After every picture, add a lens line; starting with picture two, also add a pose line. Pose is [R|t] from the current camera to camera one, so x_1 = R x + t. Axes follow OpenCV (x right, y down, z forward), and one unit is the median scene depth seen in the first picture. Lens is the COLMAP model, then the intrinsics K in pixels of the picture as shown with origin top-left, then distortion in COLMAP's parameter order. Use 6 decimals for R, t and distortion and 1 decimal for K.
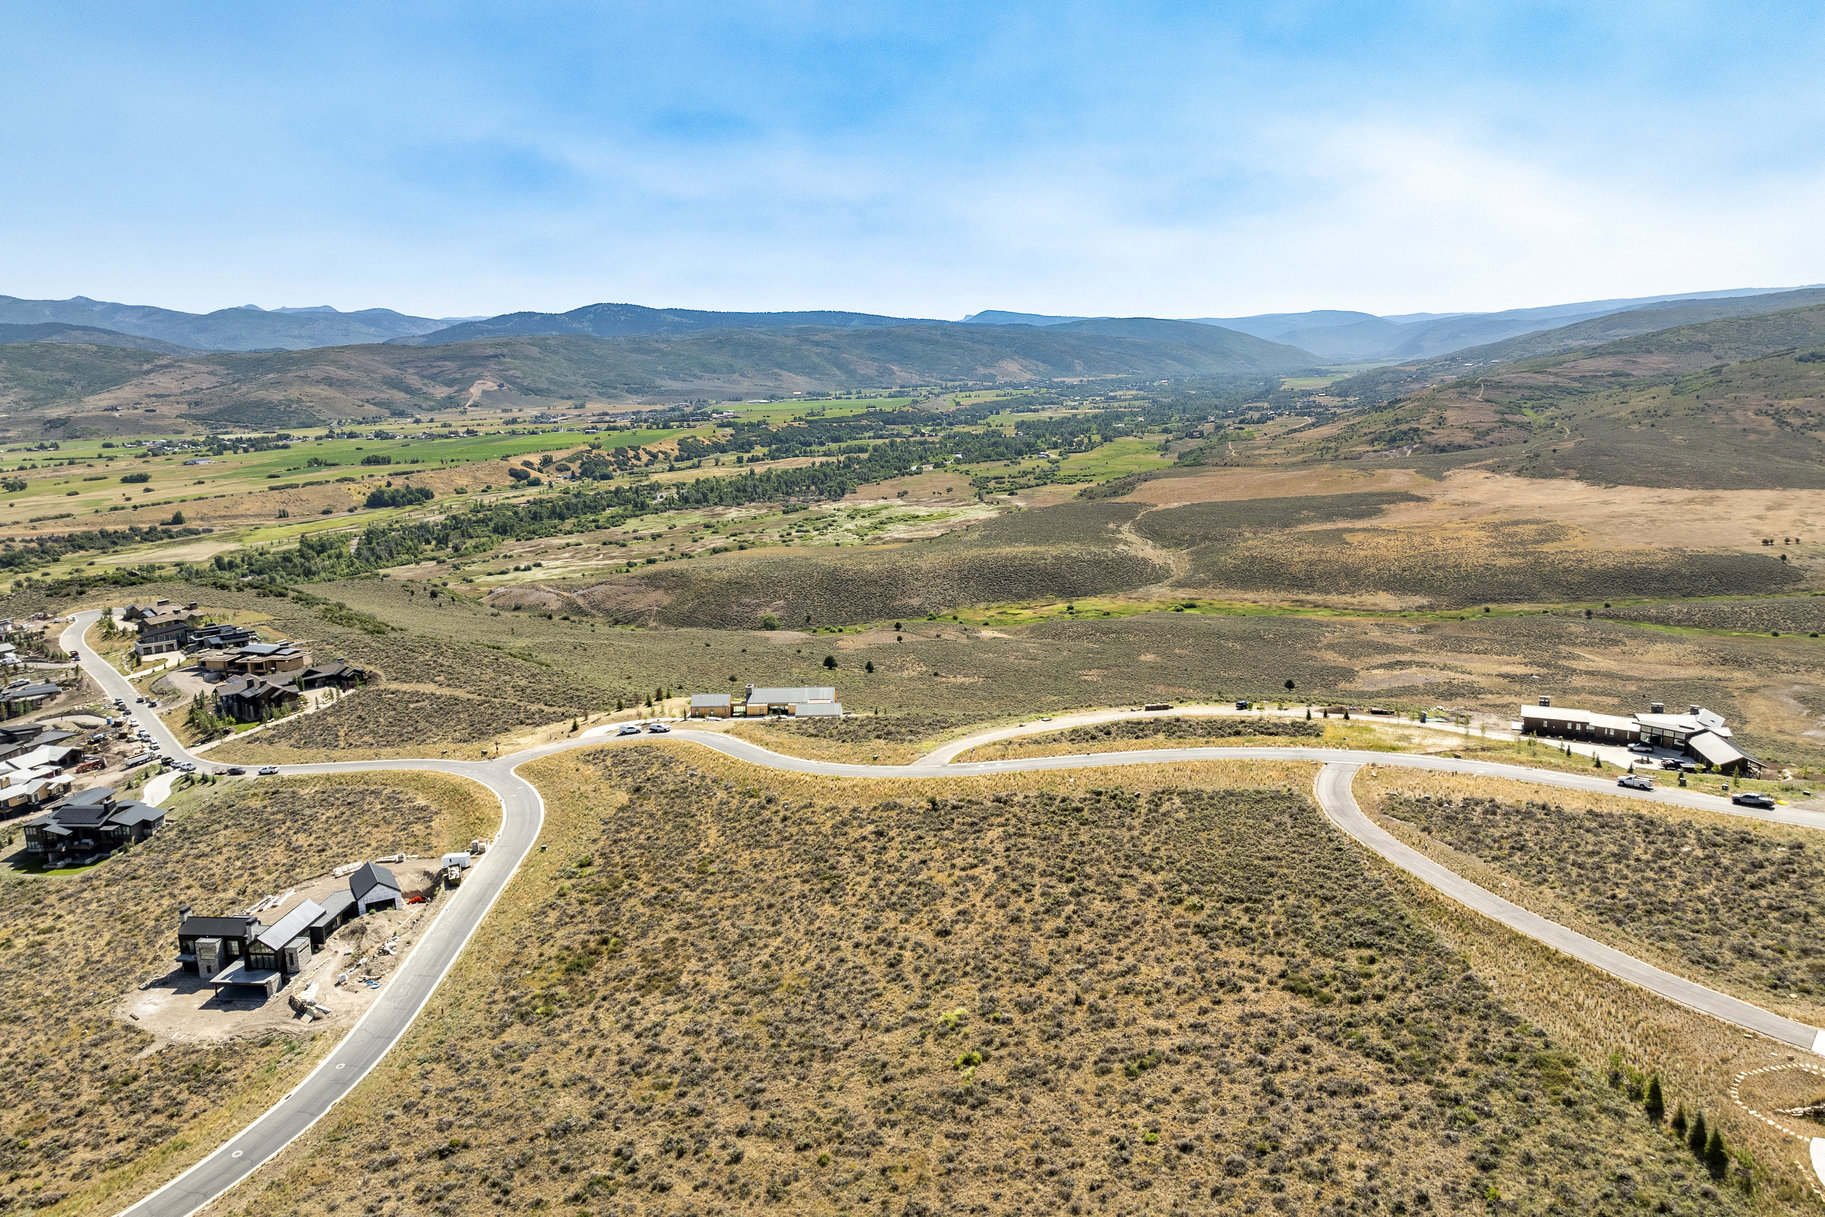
lens RADIAL K [[1281.2, 0, 923.1], [0, 1281.2, 602.6], [0, 0, 1]] dist [-0.035129, -0.006287]
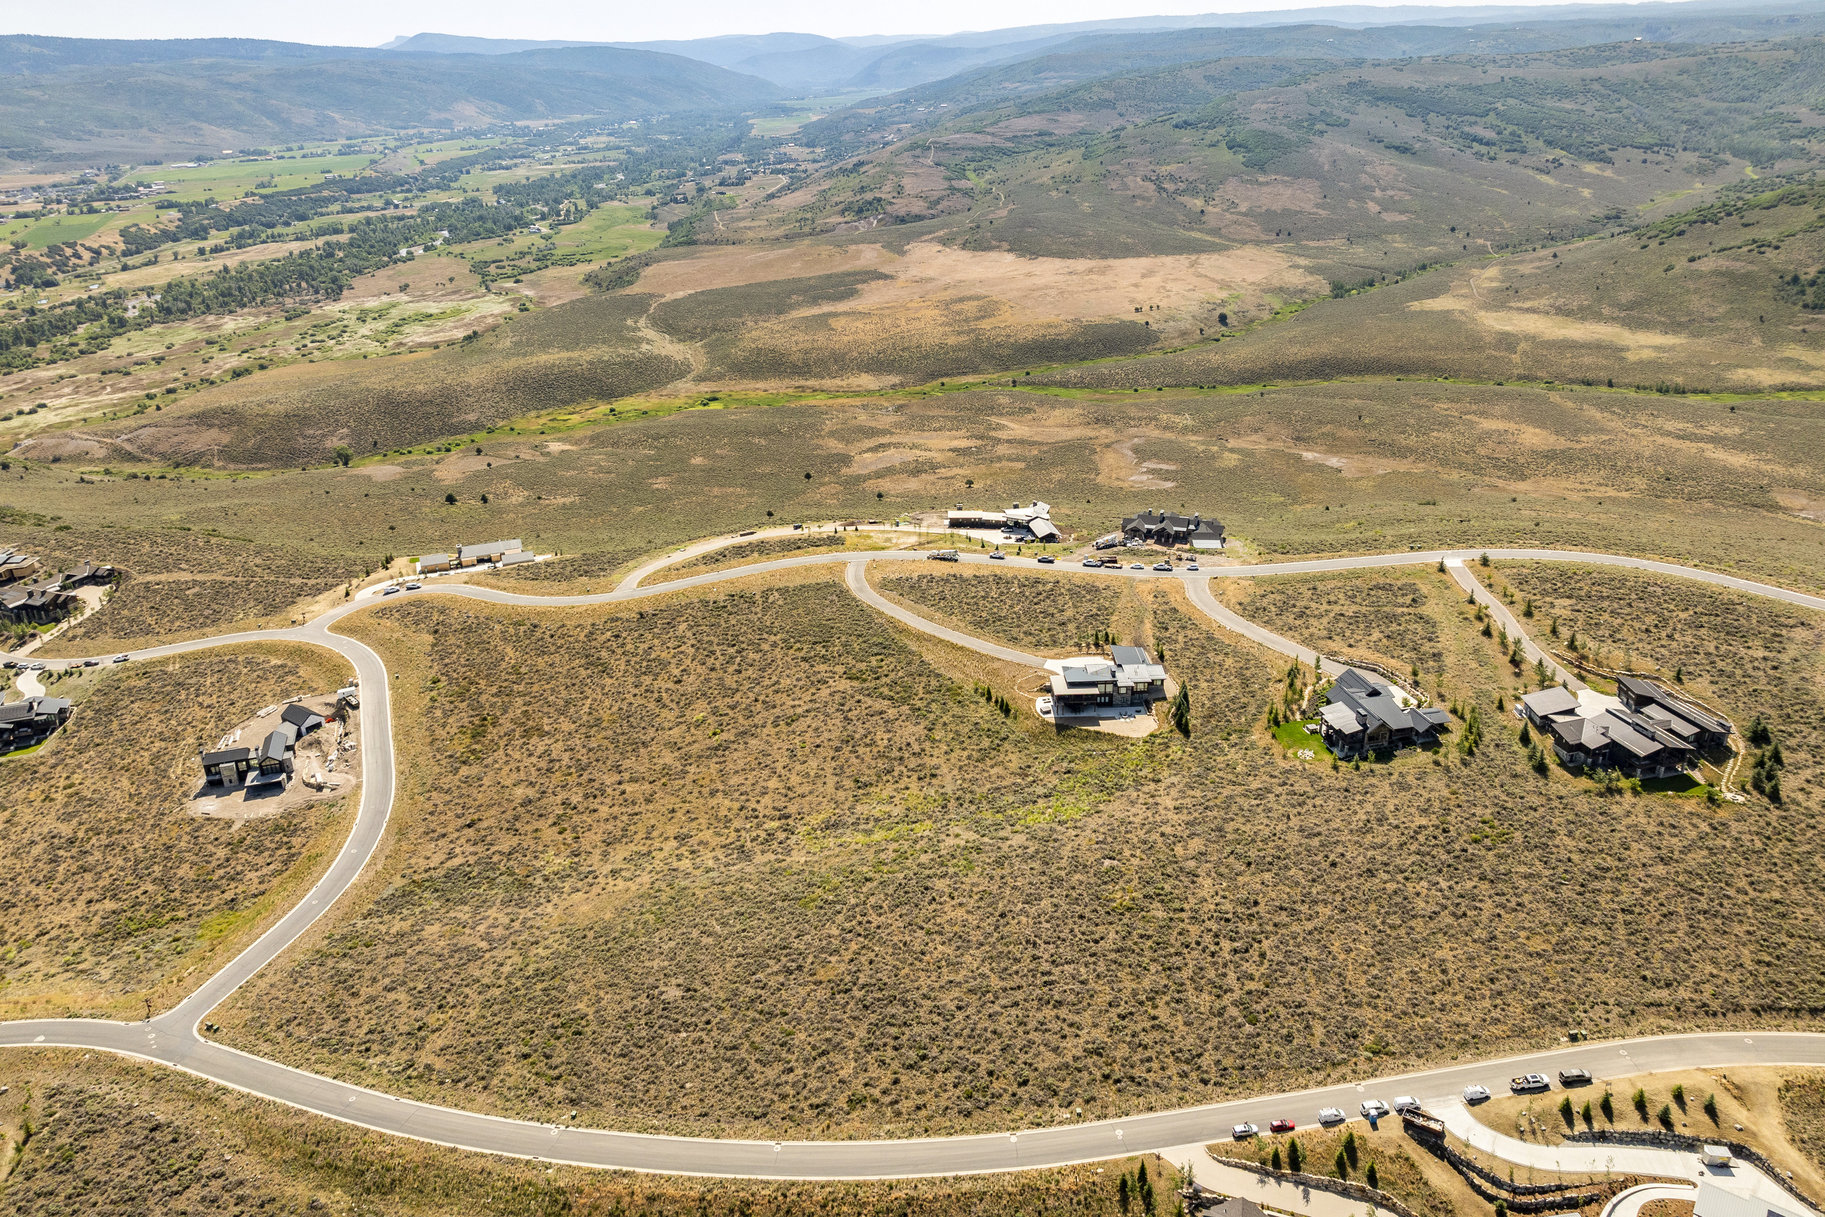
lens RADIAL K [[1281.2, 0, 922.5], [0, 1281.2, 605.5], [0, 0, 1]] dist [-0.035129, -0.006287]
pose [[0.921505, -0.147936, 0.359087, -0.067916], [0.071938, 0.973628, 0.216503, -0.053307], [-0.381646, -0.173677, 0.907845, -0.190564]]
